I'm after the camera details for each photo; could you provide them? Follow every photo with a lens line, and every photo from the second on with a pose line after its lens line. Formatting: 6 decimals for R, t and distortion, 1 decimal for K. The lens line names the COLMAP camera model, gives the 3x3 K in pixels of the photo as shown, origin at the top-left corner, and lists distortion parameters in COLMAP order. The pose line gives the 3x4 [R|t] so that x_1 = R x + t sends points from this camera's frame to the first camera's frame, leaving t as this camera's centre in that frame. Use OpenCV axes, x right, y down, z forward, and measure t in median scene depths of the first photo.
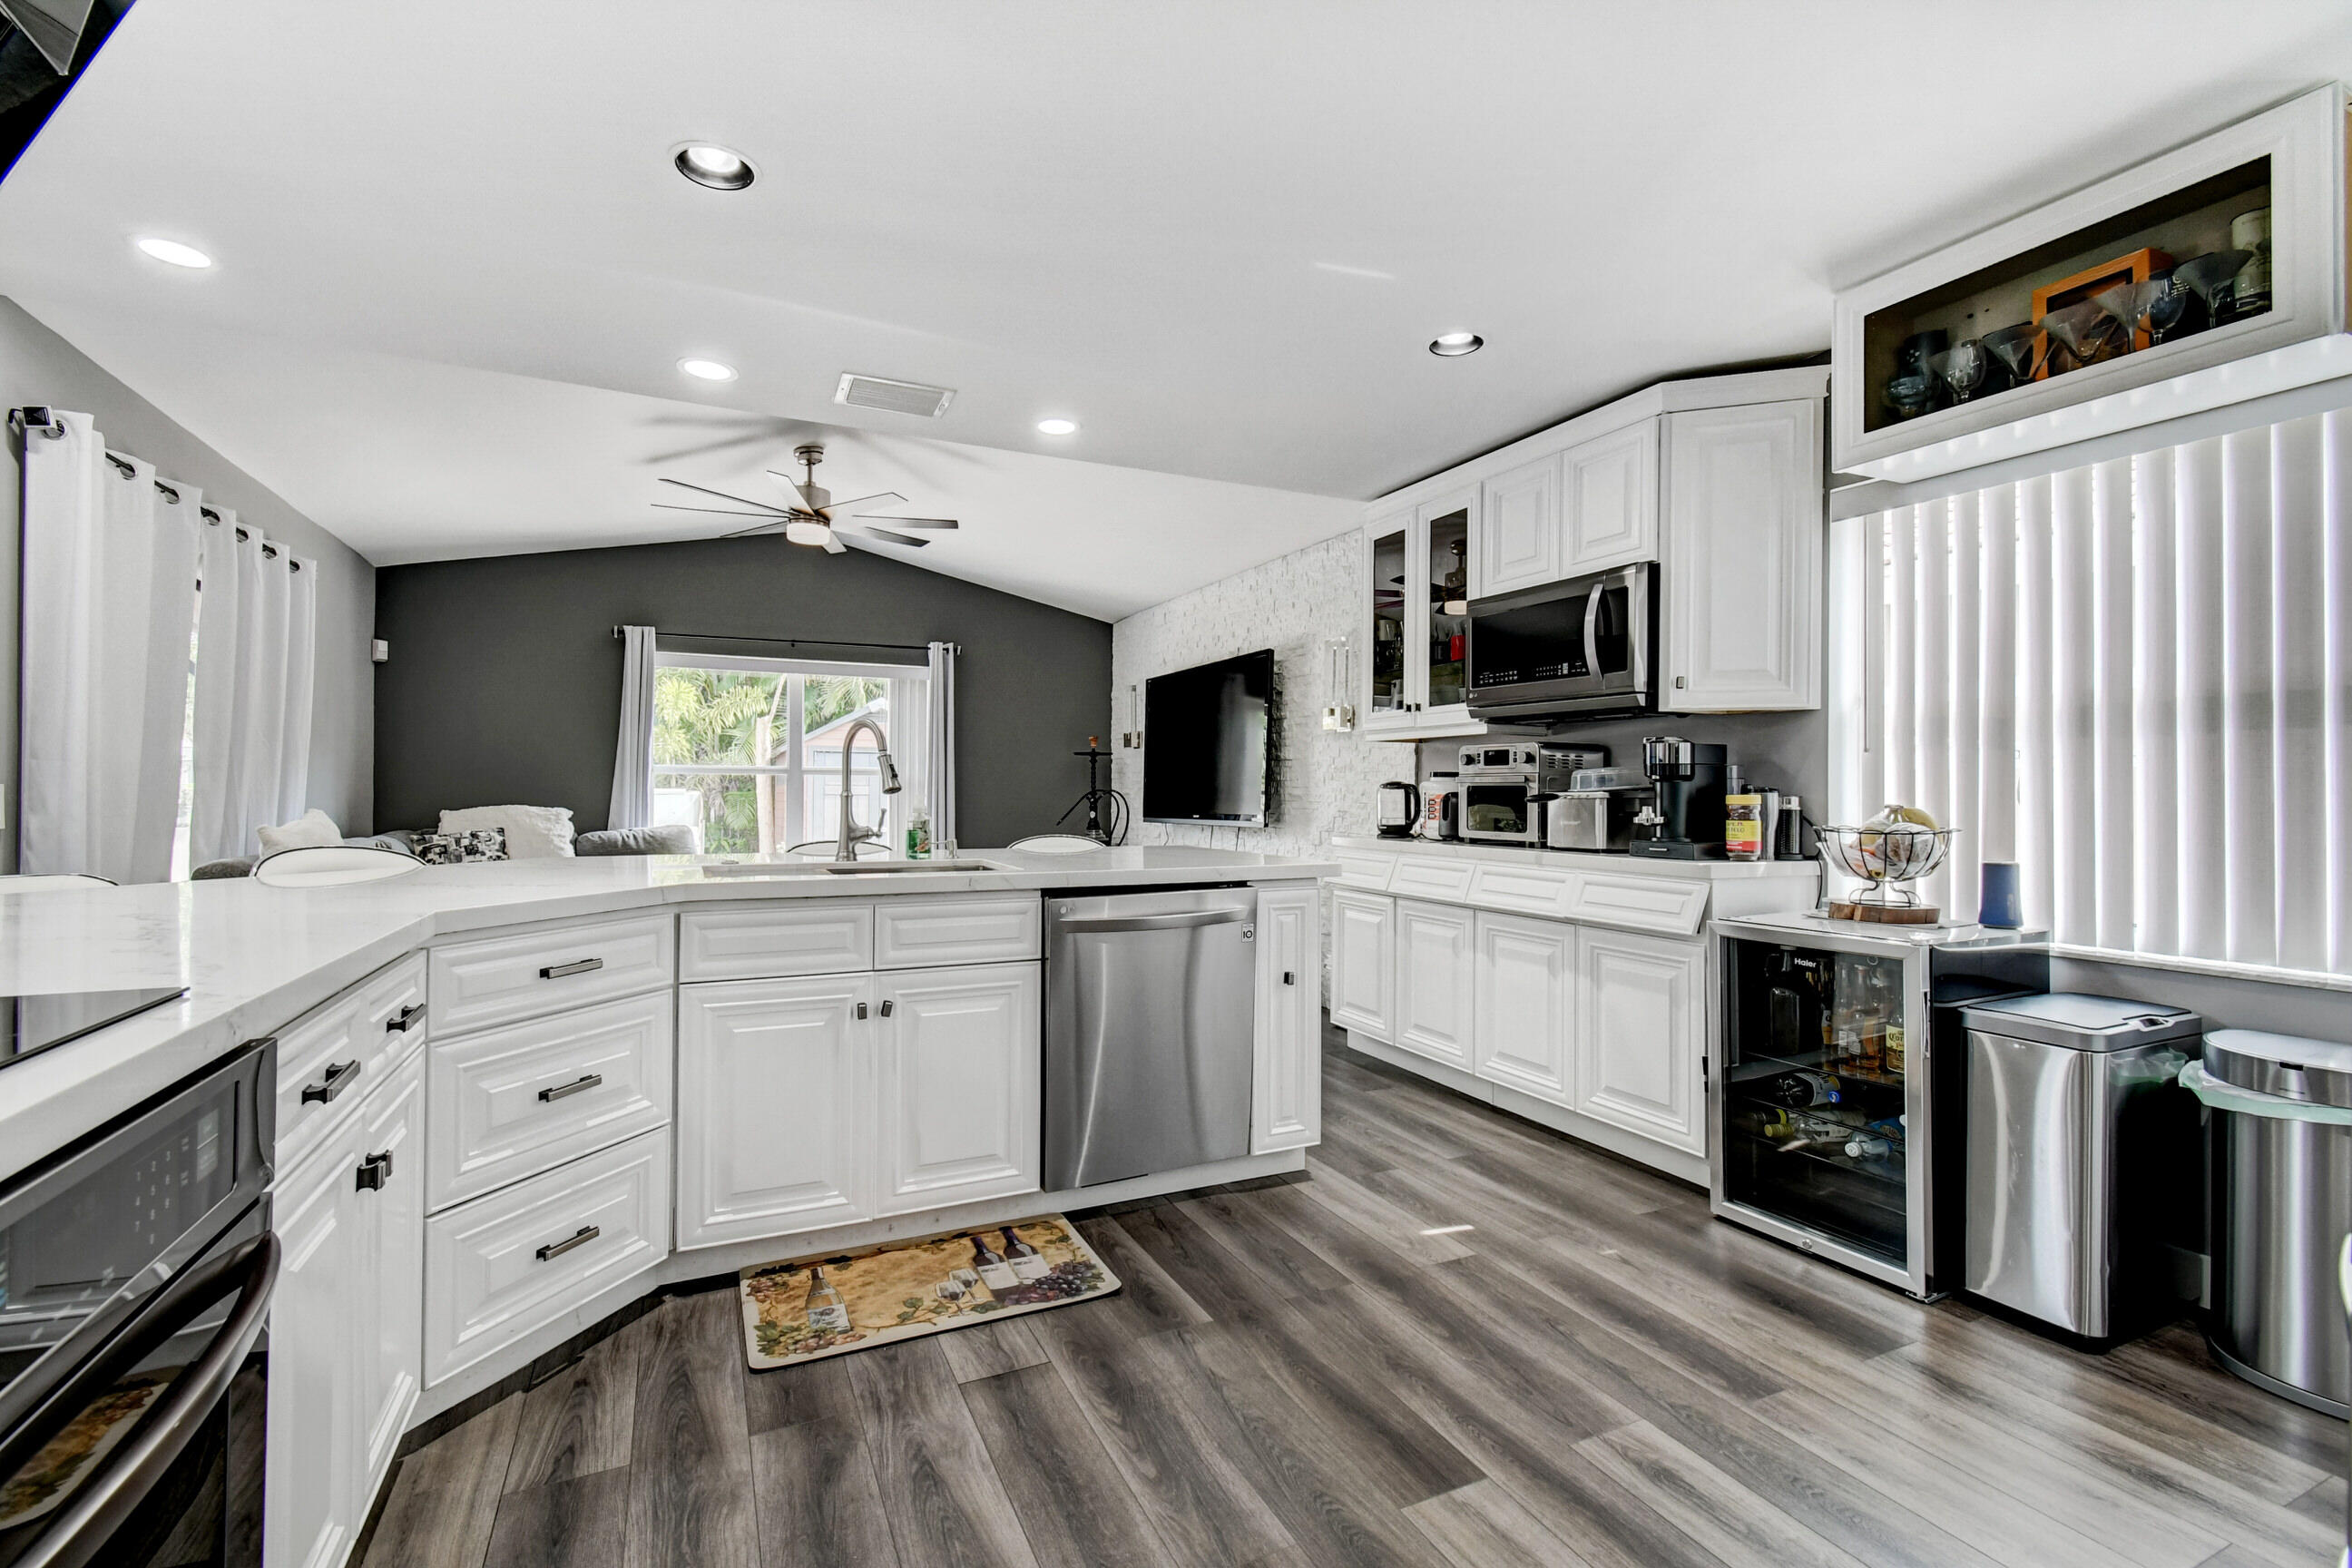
lens RADIAL K [[1049.6, 0, 1171.2], [0, 1049.6, 786.9], [0, 0, 1]] dist [0.007590, 0.000046]
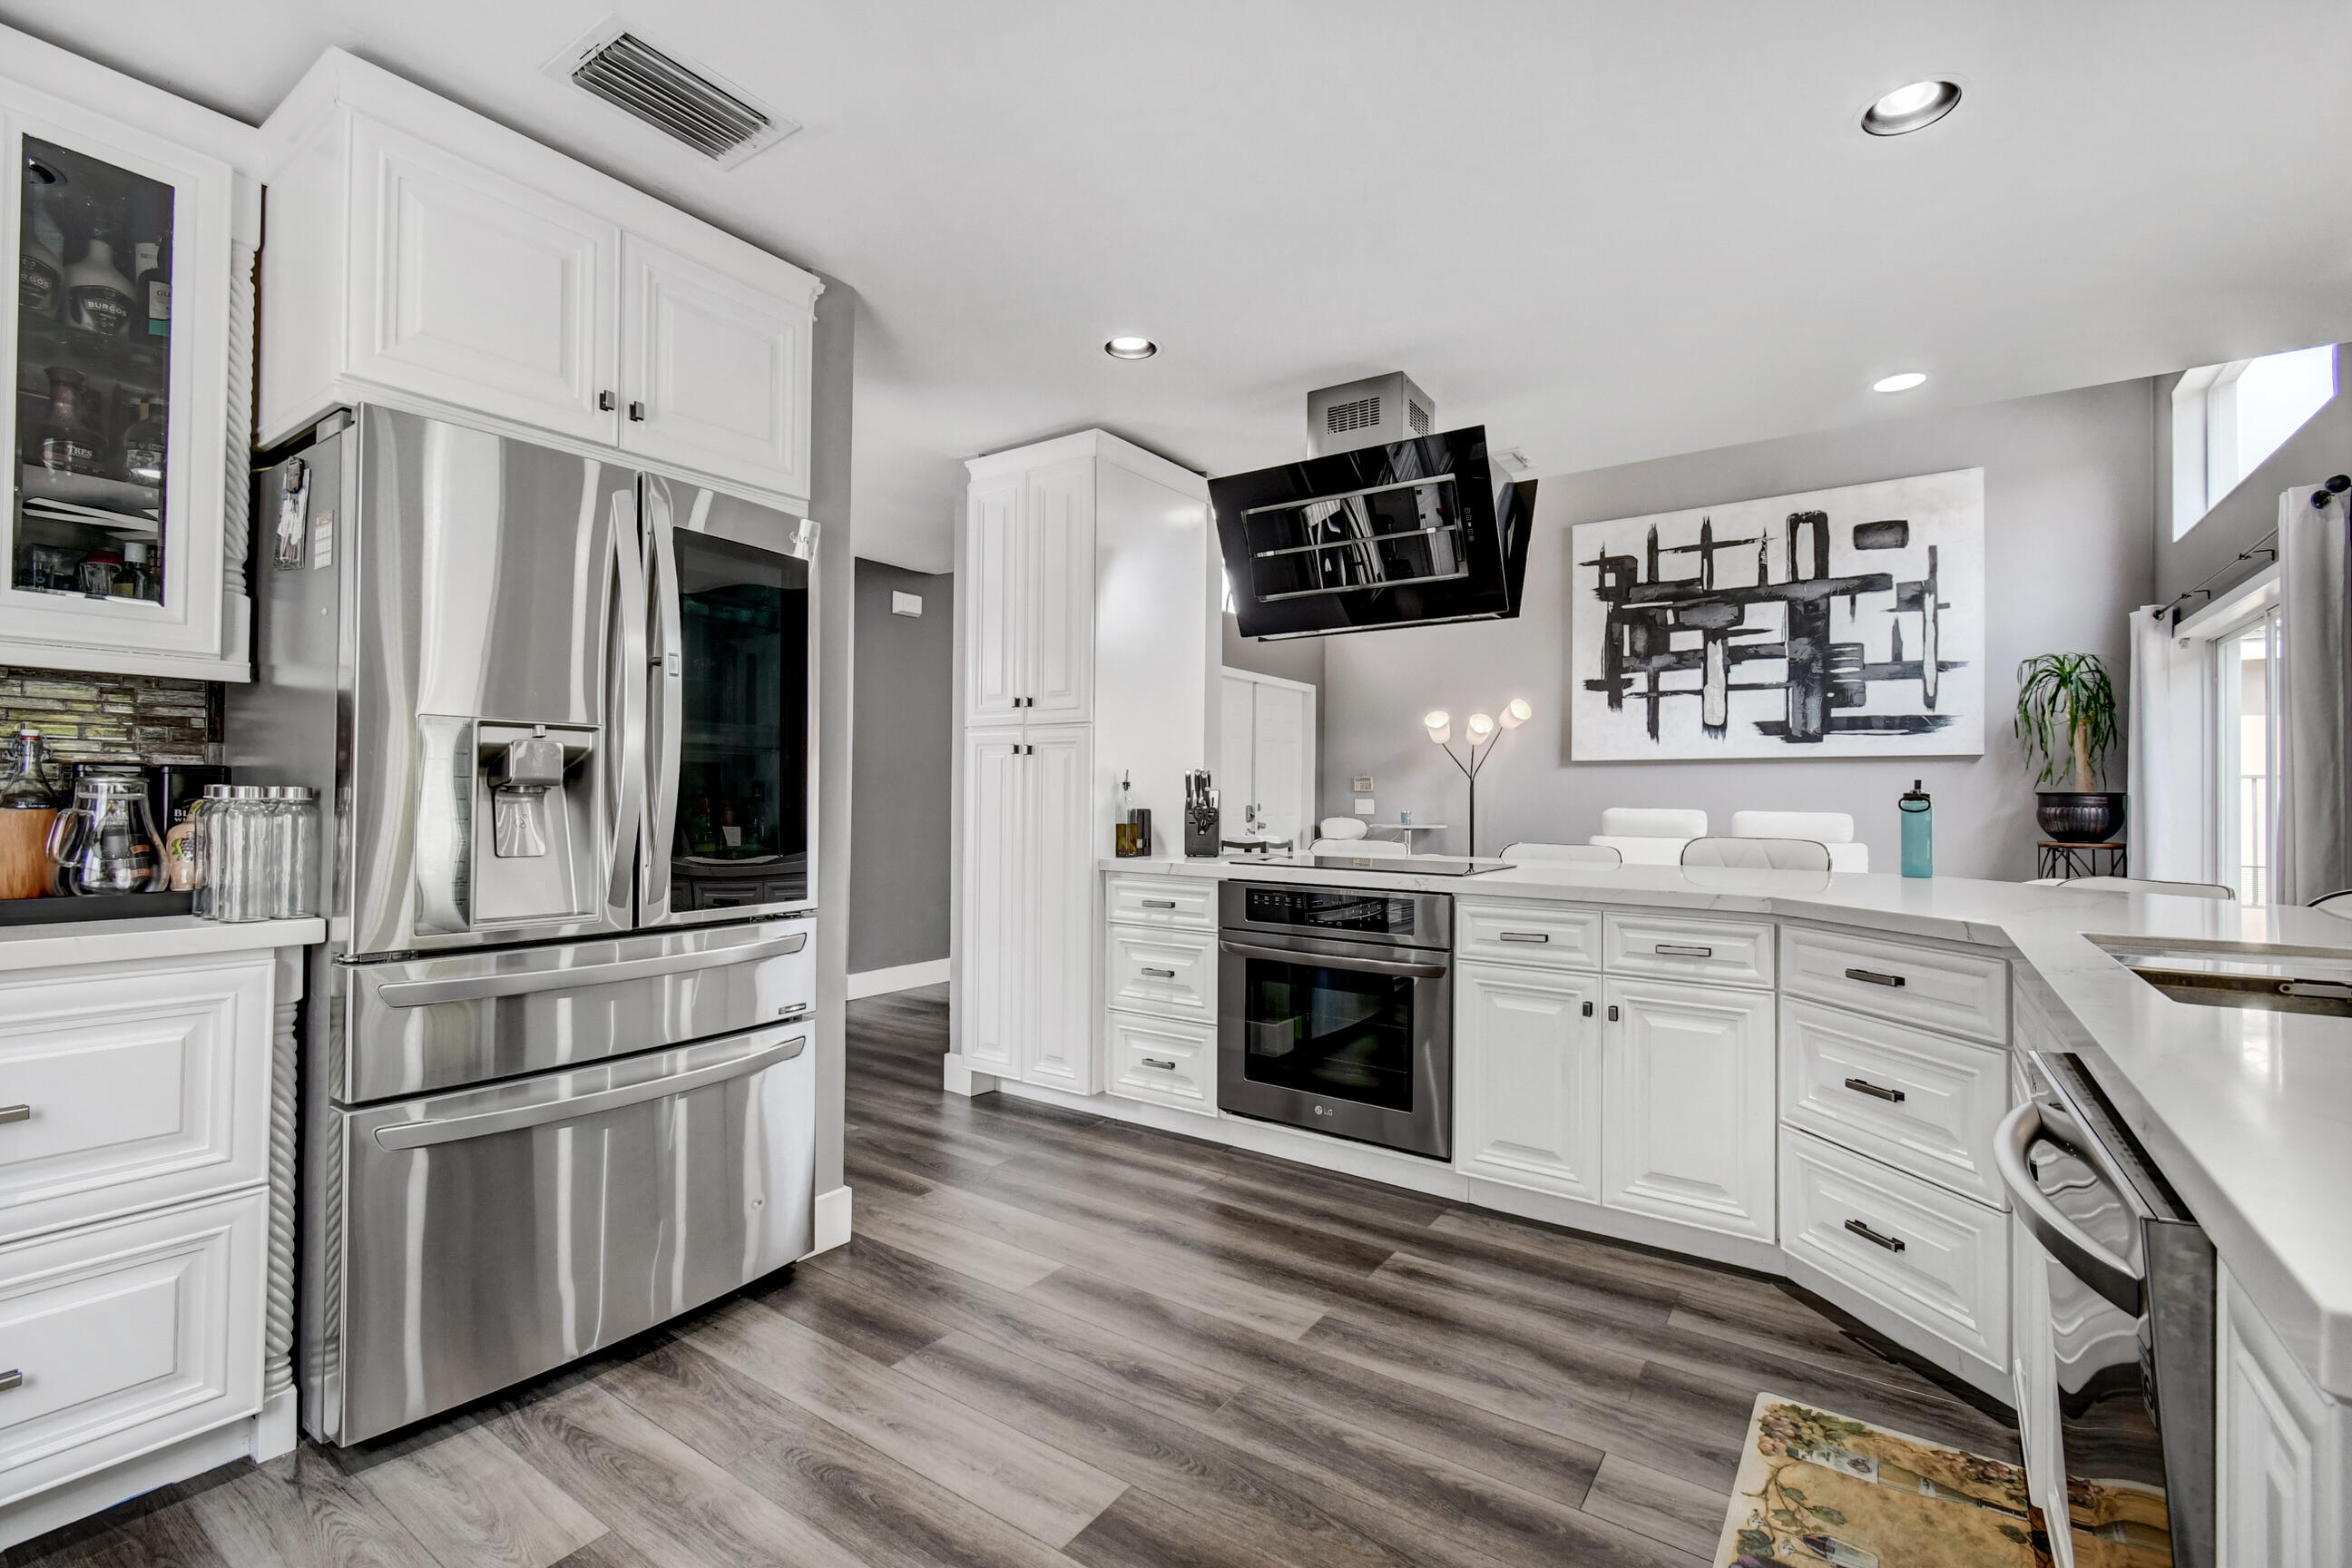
lens RADIAL K [[1024.4, 0, 1161.0], [0, 1024.4, 789.2], [0, 0, 1]] dist [0.002389, 0.000294]
pose [[-0.873631, -0.014094, -0.486384, 0.499550], [-0.009476, 0.999884, -0.011953, 0.000230], [0.486496, -0.005833, -0.873663, 1.365098]]
